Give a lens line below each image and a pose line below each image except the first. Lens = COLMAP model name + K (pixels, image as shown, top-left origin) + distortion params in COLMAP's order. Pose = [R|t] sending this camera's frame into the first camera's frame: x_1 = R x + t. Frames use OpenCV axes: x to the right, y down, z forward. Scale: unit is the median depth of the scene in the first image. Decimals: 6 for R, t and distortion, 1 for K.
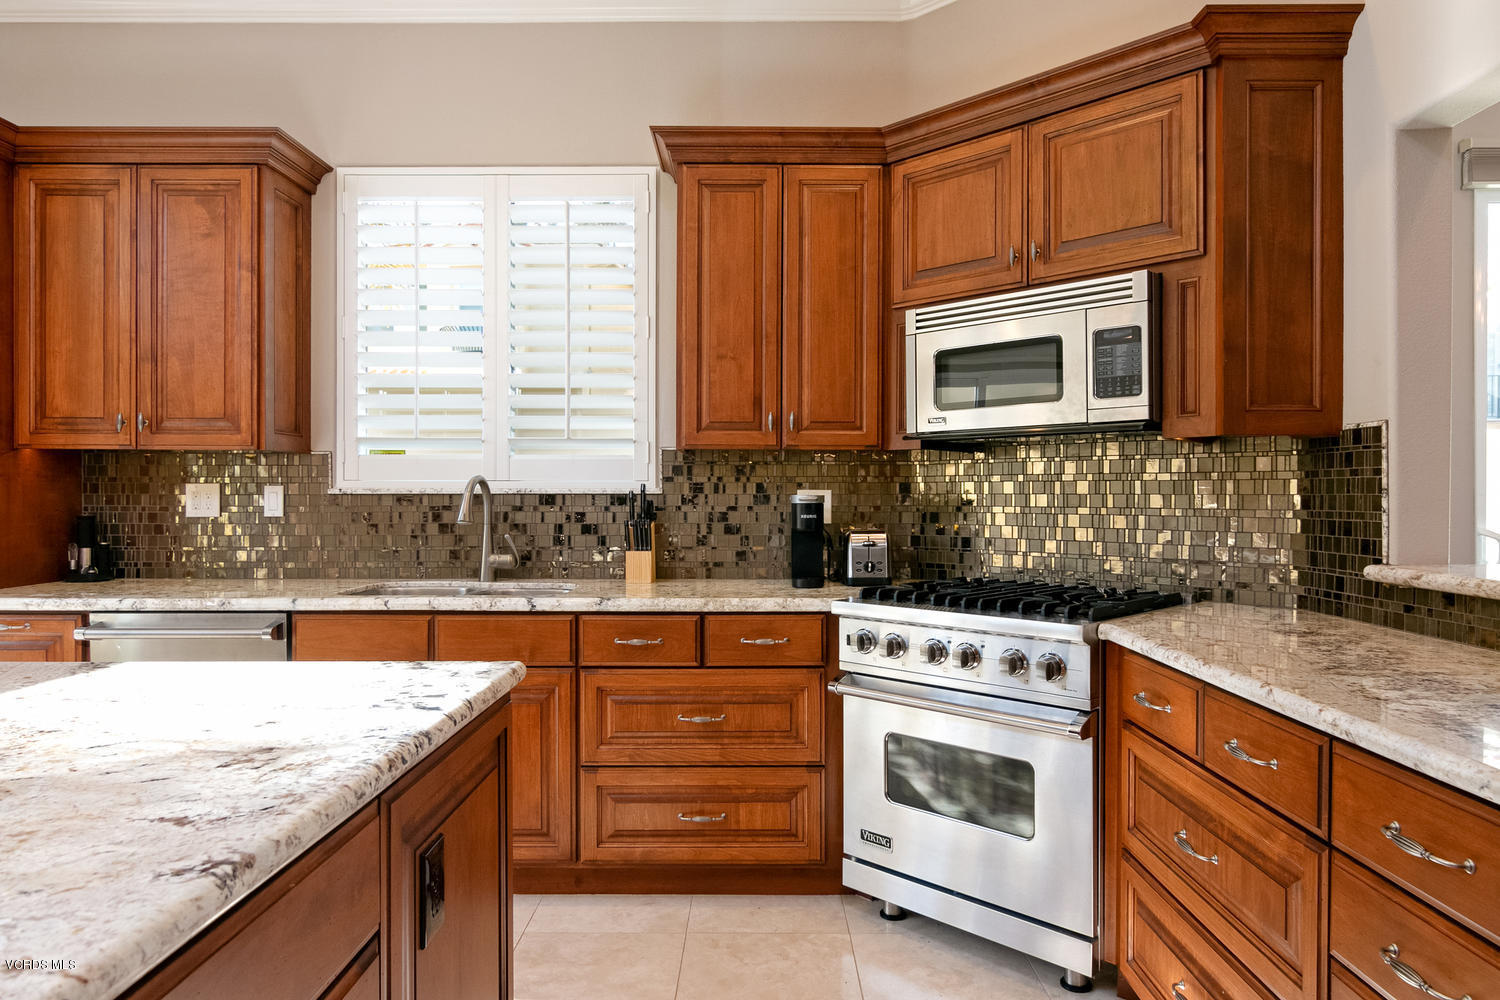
lens RADIAL K [[977.9, 0, 742.4], [0, 977.9, 500.8], [0, 0, 1]] dist [-0.000164, 0.002947]
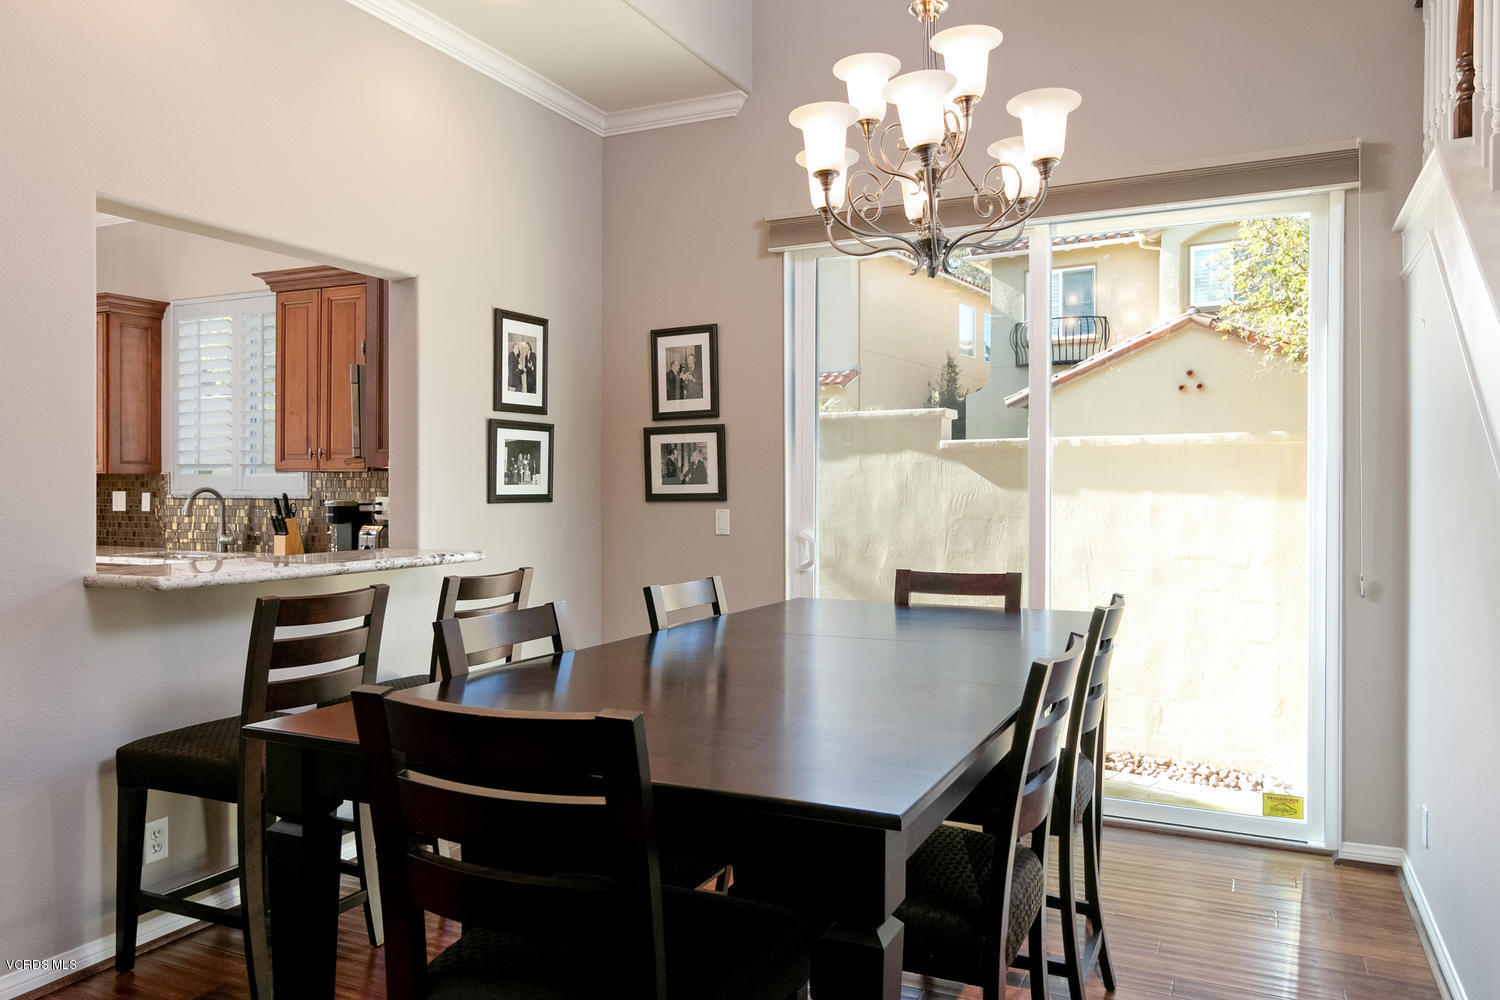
lens RADIAL K [[1029.5, 0, 753.3], [0, 1029.5, 493.9], [0, 0, 1]] dist [0.008681, -0.000100]
pose [[0.908830, -0.000311, -0.417167, 1.370060], [0.000654, 1.000000, 0.000679, -0.016700], [0.417166, -0.000890, 0.908830, -0.213652]]
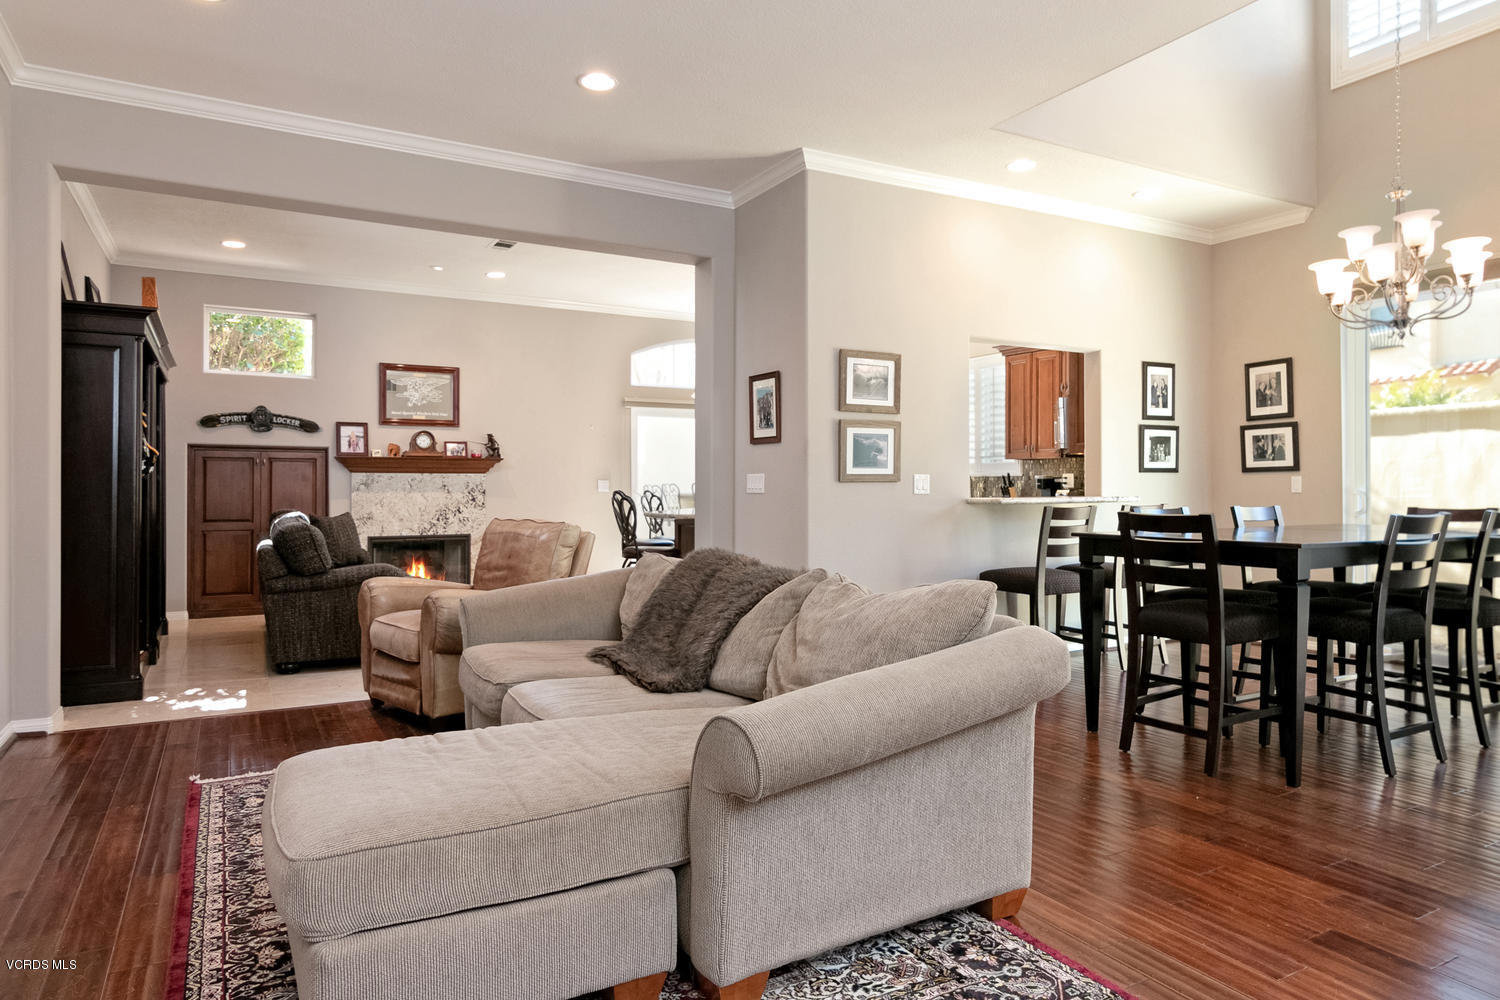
lens RADIAL K [[941.3, 0, 745.0], [0, 941.3, 484.0], [0, 0, 1]] dist [-0.003187, 0.001464]
pose [[0.499955, -0.007405, -0.866020, 1.899416], [0.000943, 0.999968, -0.008006, 0.037745], [0.866051, 0.003186, 0.499946, -0.981201]]
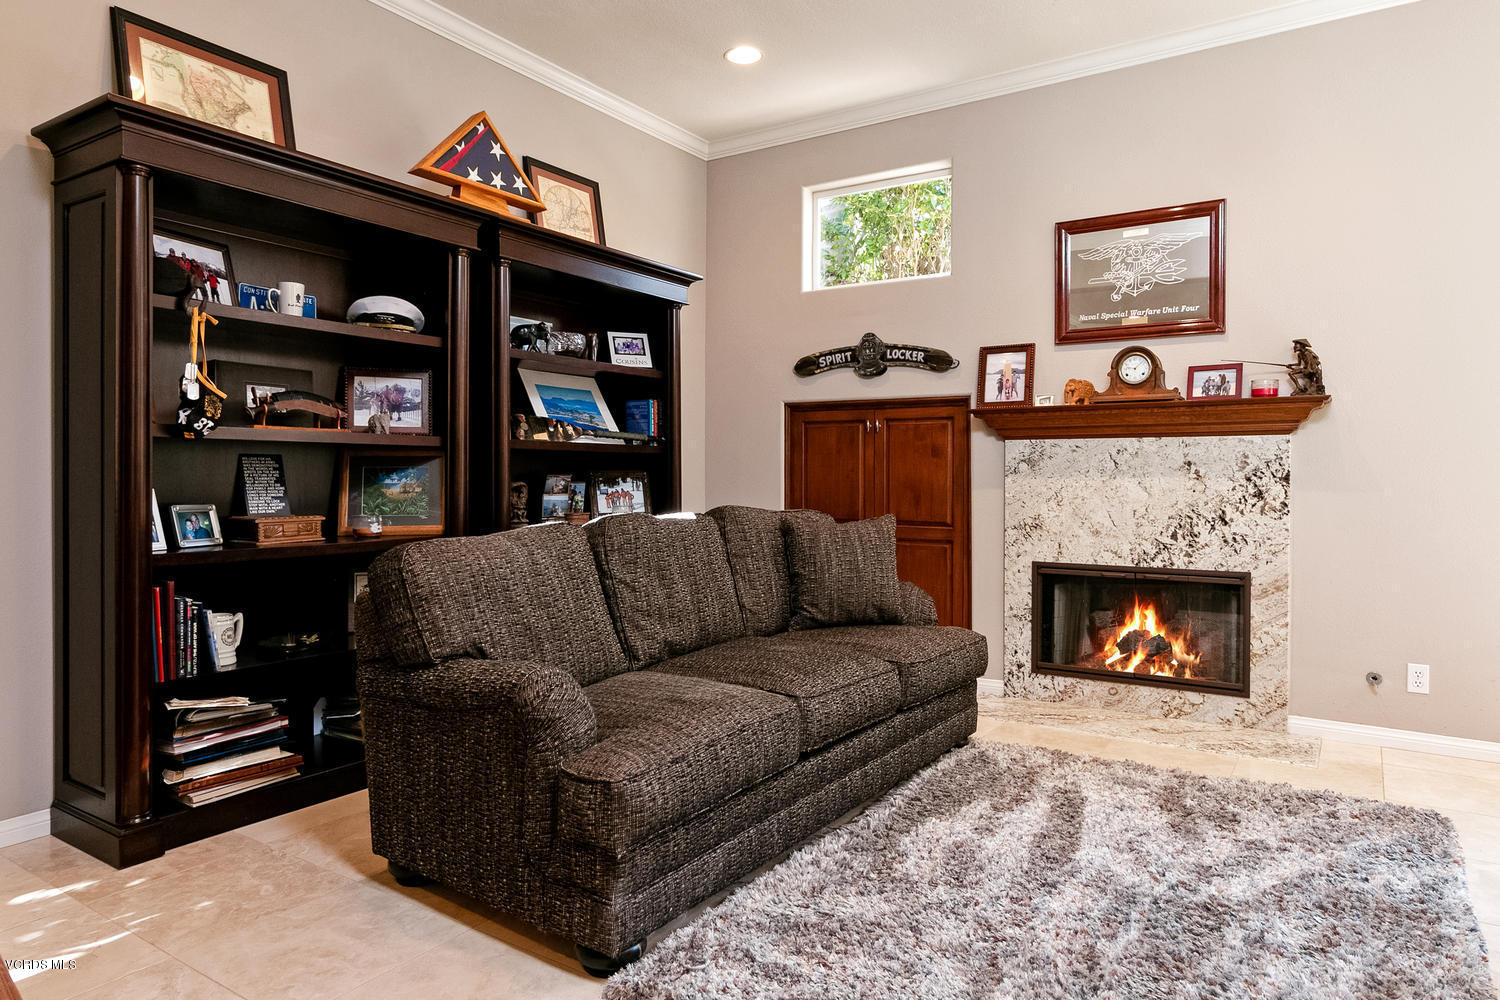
lens RADIAL K [[941.3, 0, 735.7], [0, 941.3, 484.5], [0, 0, 1]] dist [-0.003187, 0.001464]
pose [[-0.539482, 0.002868, -0.841992, 0.406170], [-0.005066, 0.999965, 0.006653, 0.043371], [0.841982, 0.007855, -0.539448, -0.162944]]
